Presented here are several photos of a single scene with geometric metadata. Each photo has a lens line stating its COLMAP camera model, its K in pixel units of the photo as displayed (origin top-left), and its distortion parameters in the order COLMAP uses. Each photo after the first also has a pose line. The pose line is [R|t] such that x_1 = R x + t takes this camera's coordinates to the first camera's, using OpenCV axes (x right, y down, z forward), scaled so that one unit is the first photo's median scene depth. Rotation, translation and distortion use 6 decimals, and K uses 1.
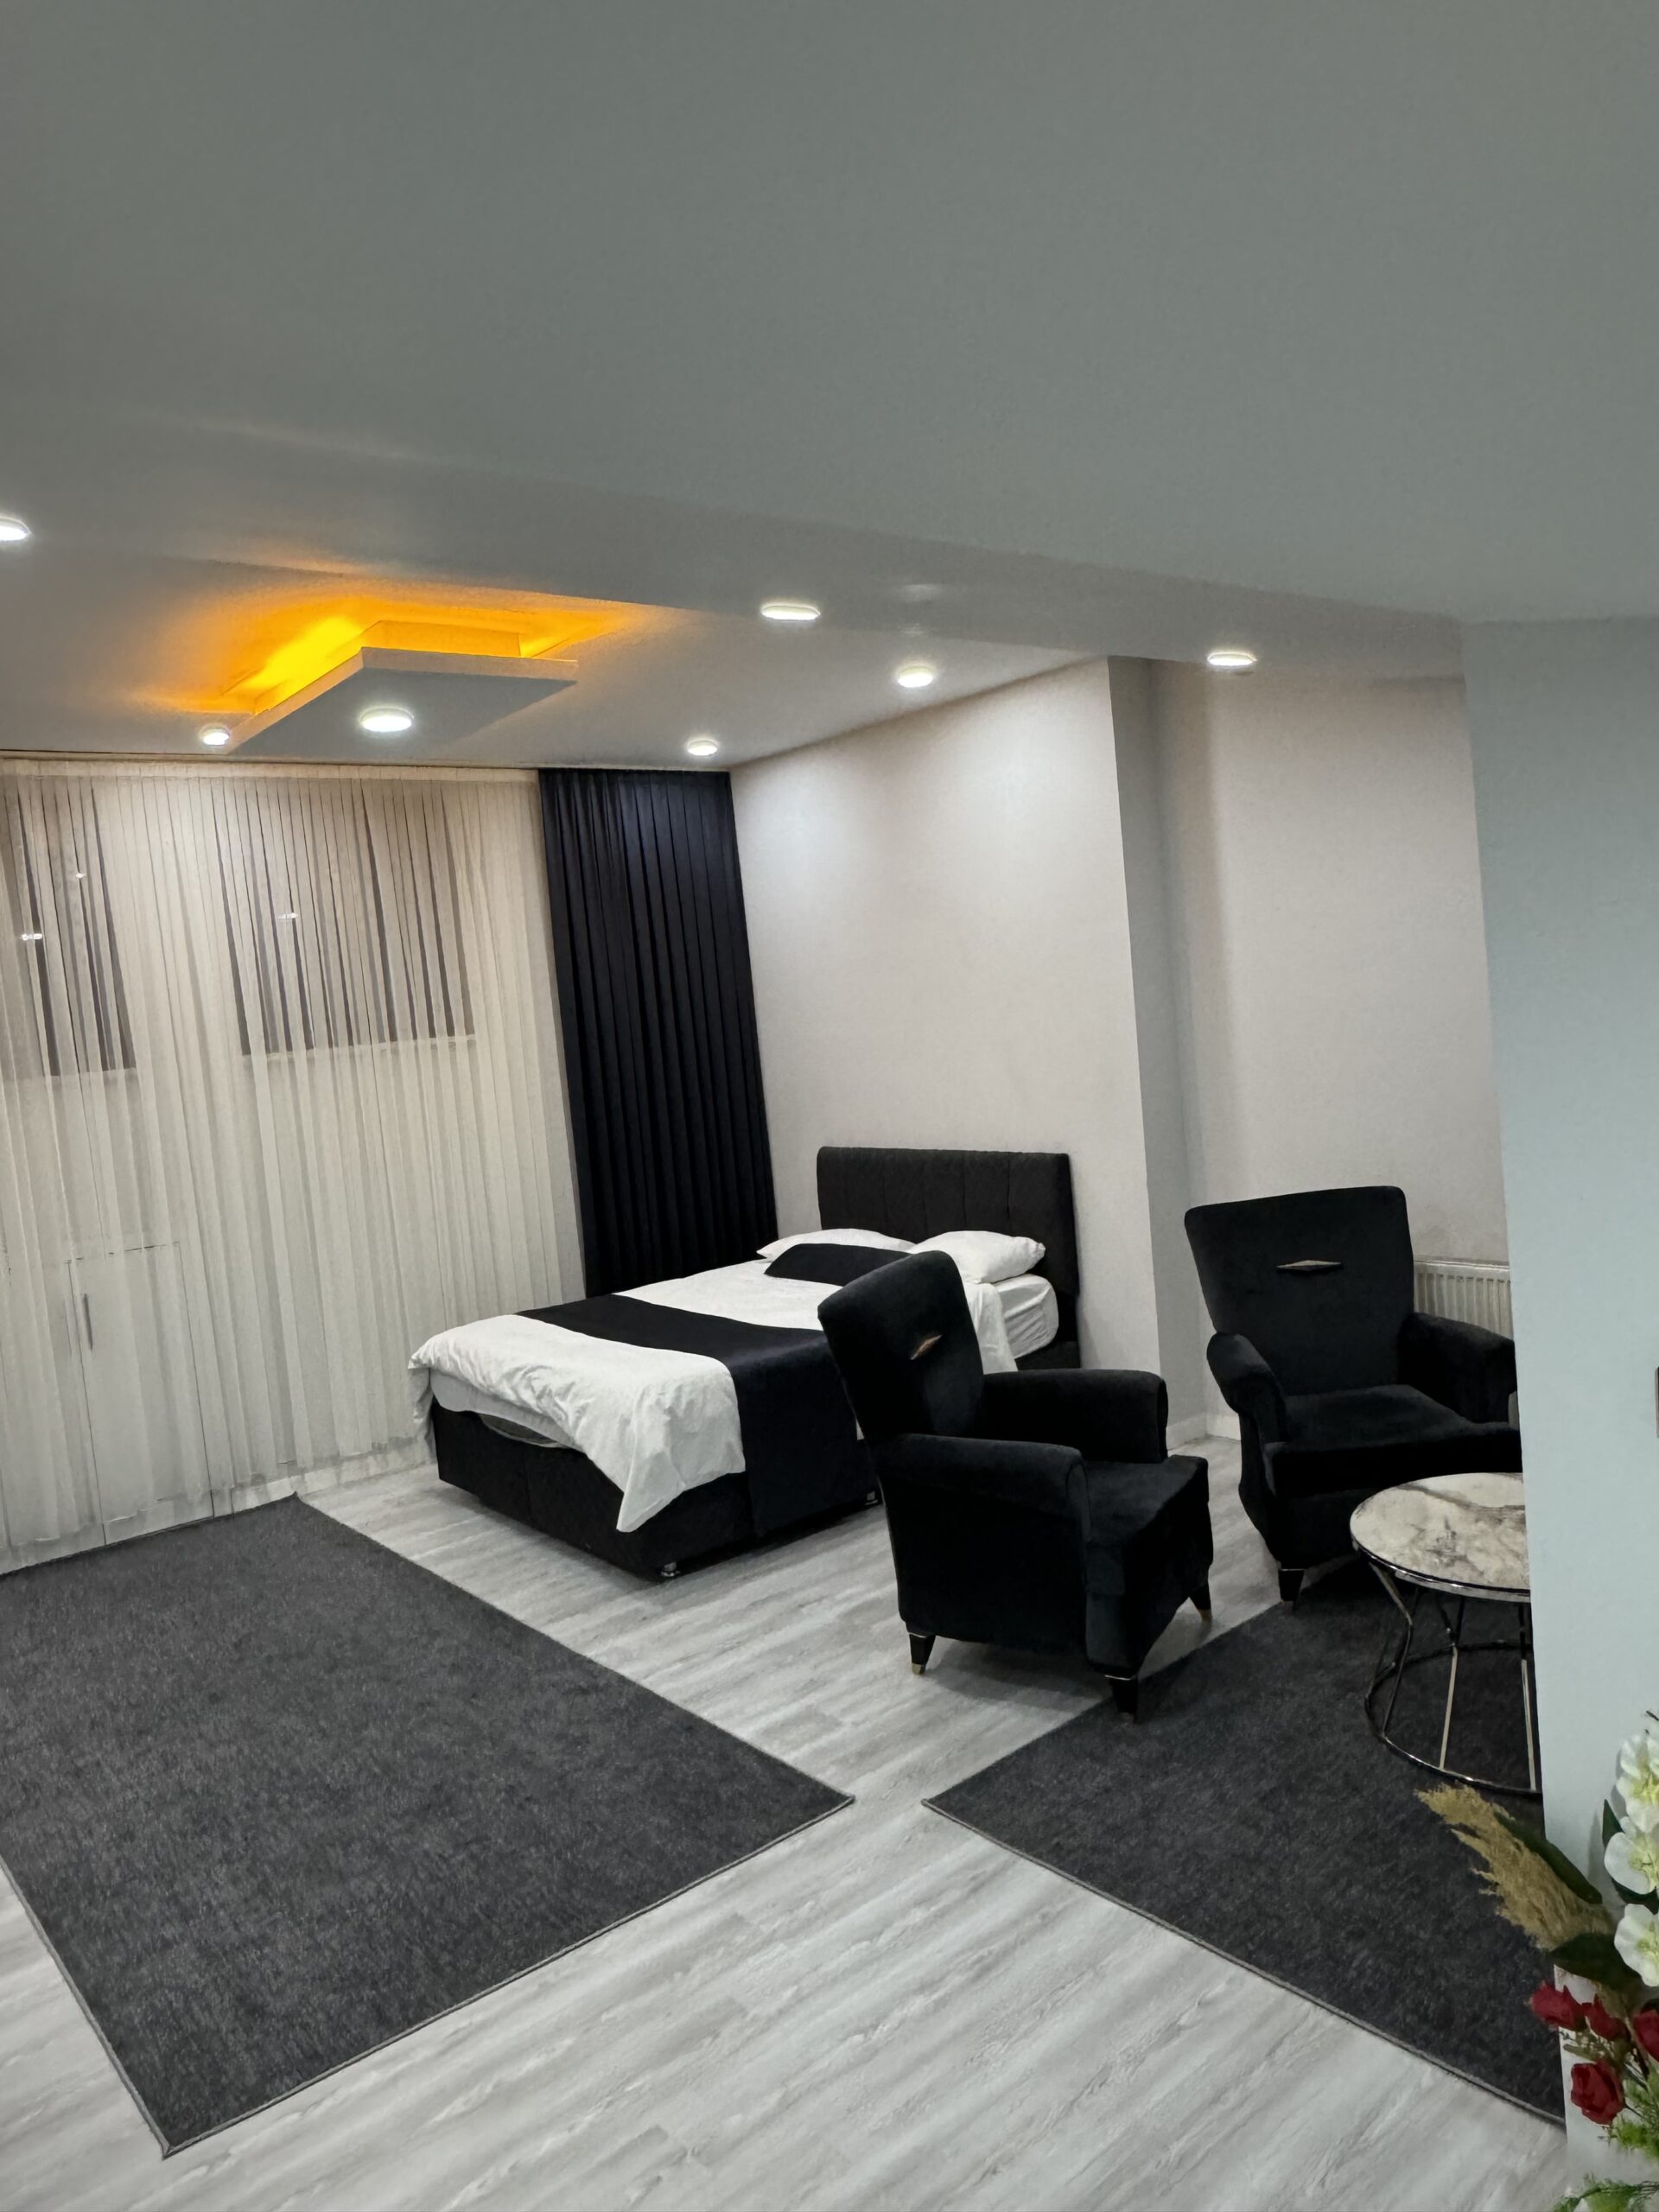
lens RADIAL K [[1558.0, 0, 826.8], [0, 1558.0, 1099.6], [0, 0, 1]] dist [0.002422, 0.000179]
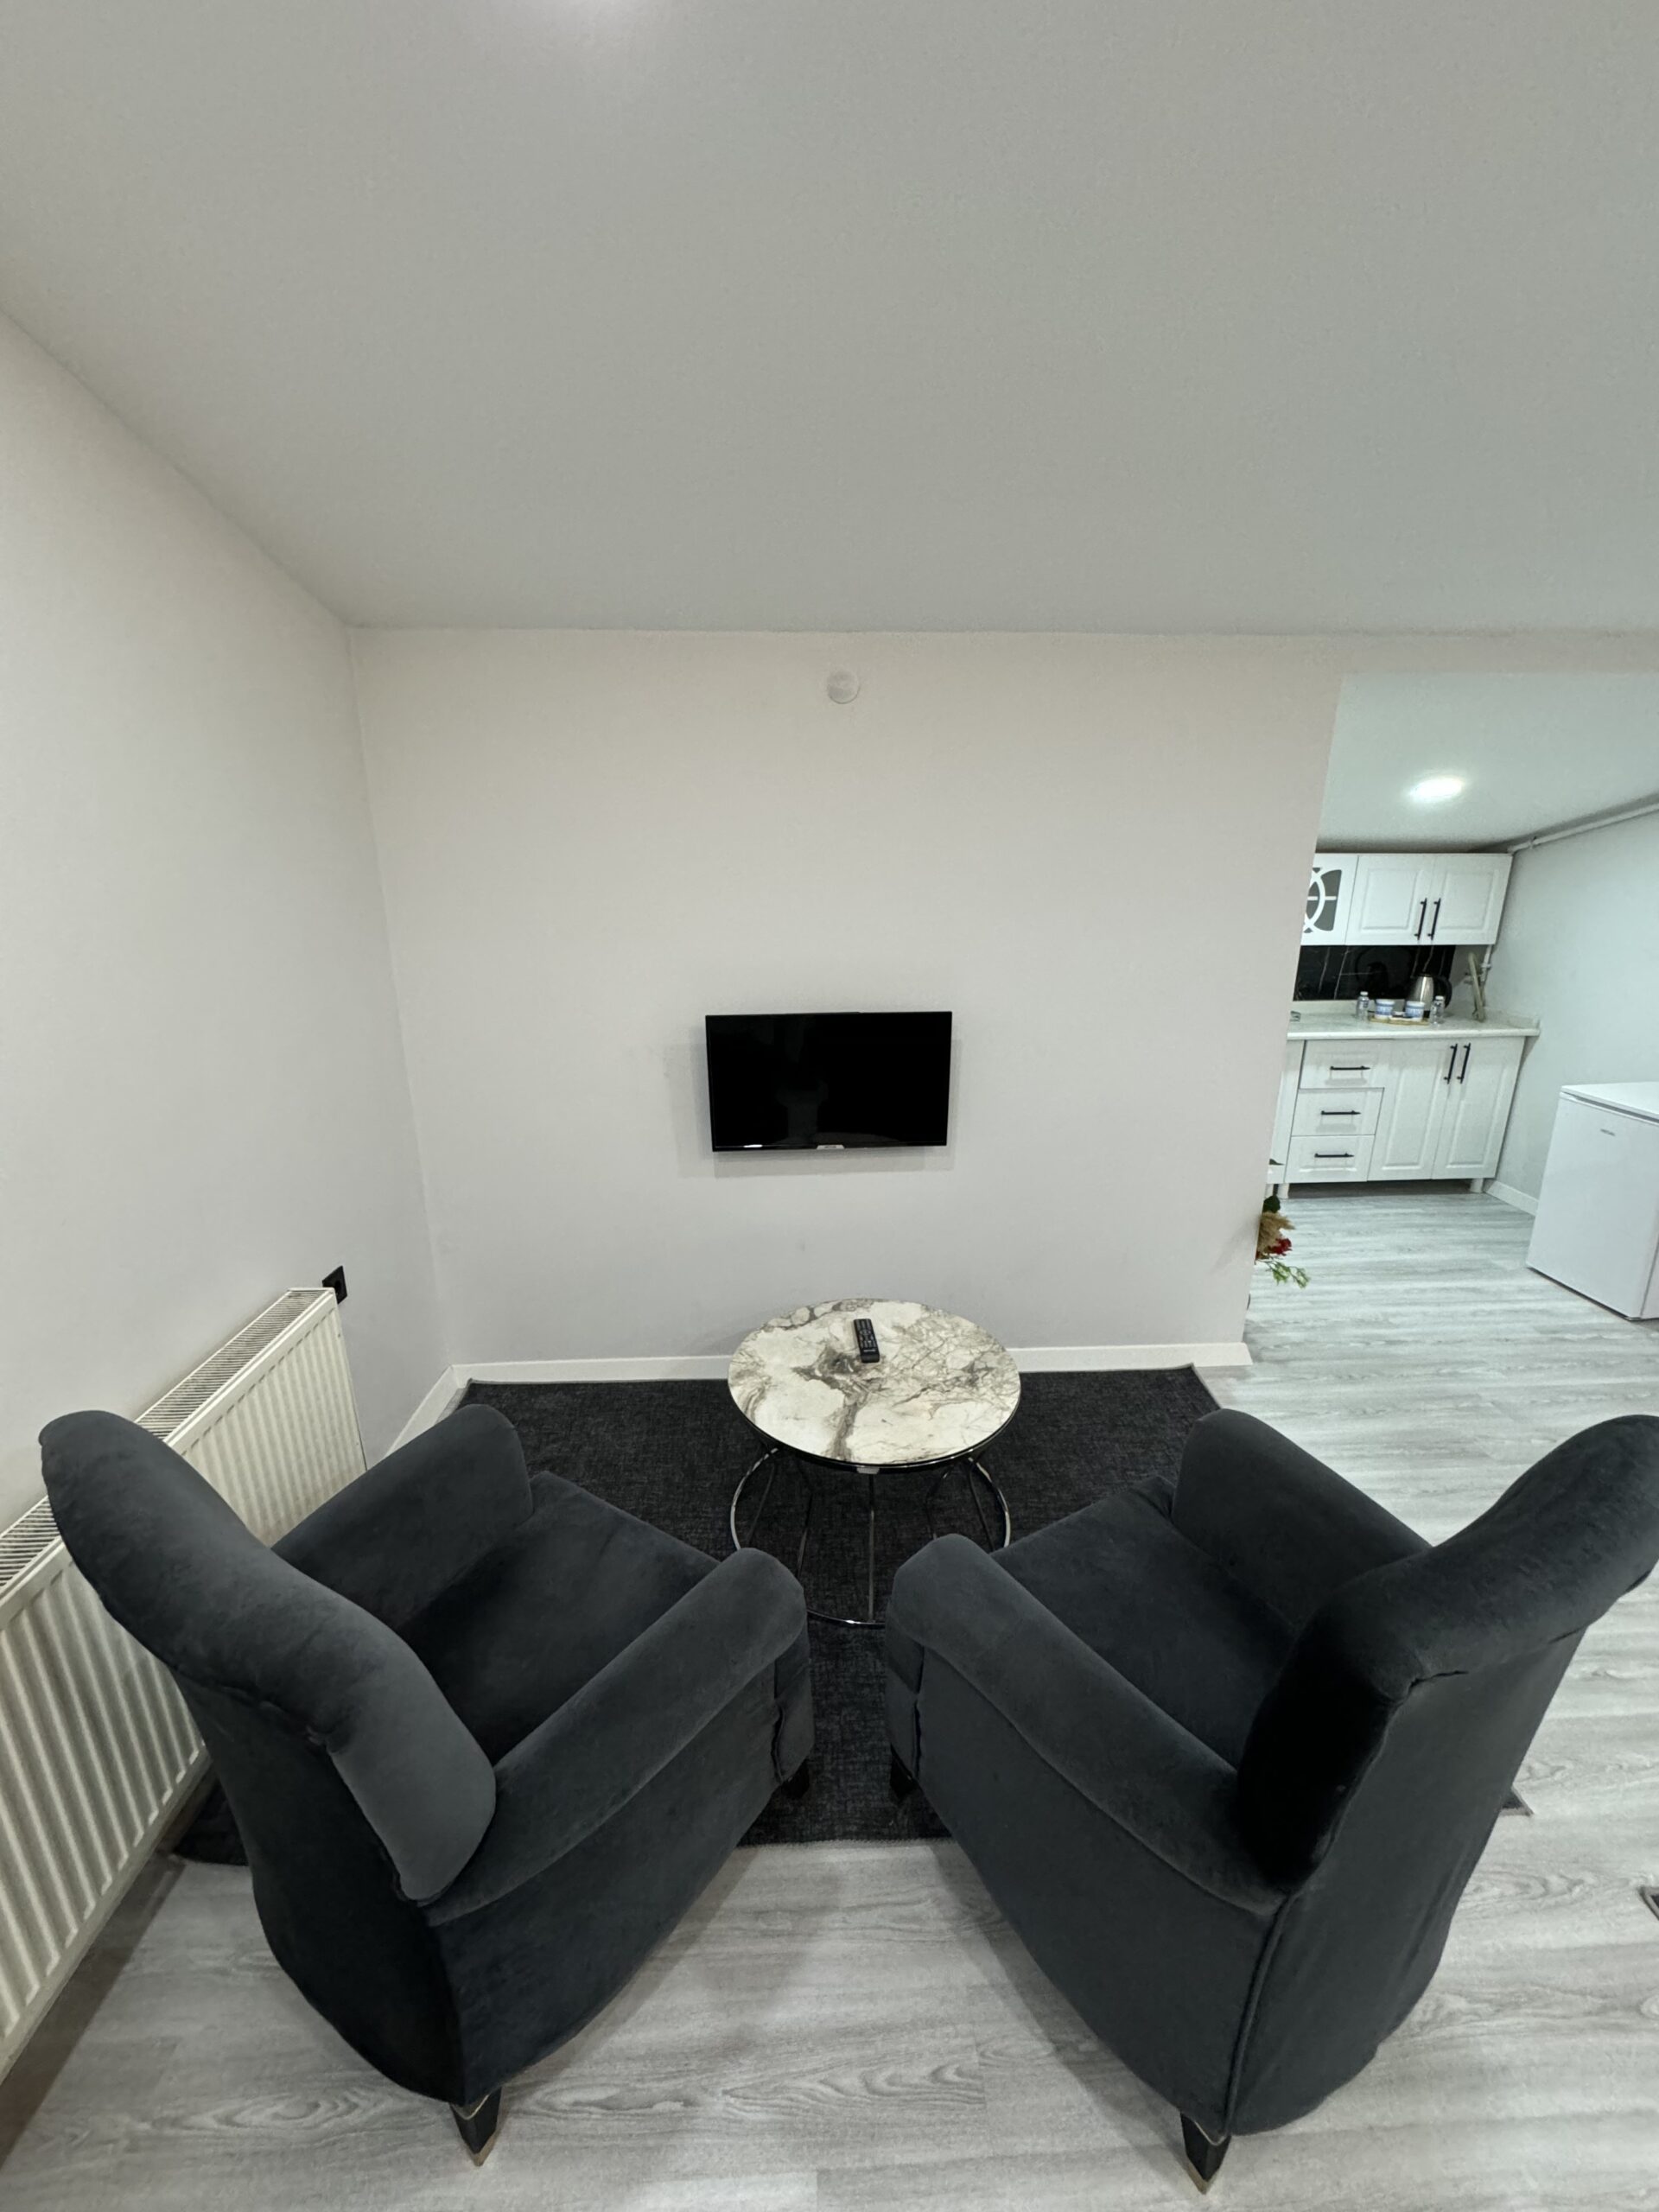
lens RADIAL K [[882.3, 0, 829.5], [0, 882.3, 1106.0], [0, 0, 1]] dist [-0.002057, 0.000236]
pose [[-0.785579, -0.075704, 0.614113, 0.080559], [0.119093, 0.955432, 0.270124, -0.071504], [-0.607193, 0.285341, -0.741551, 1.243192]]
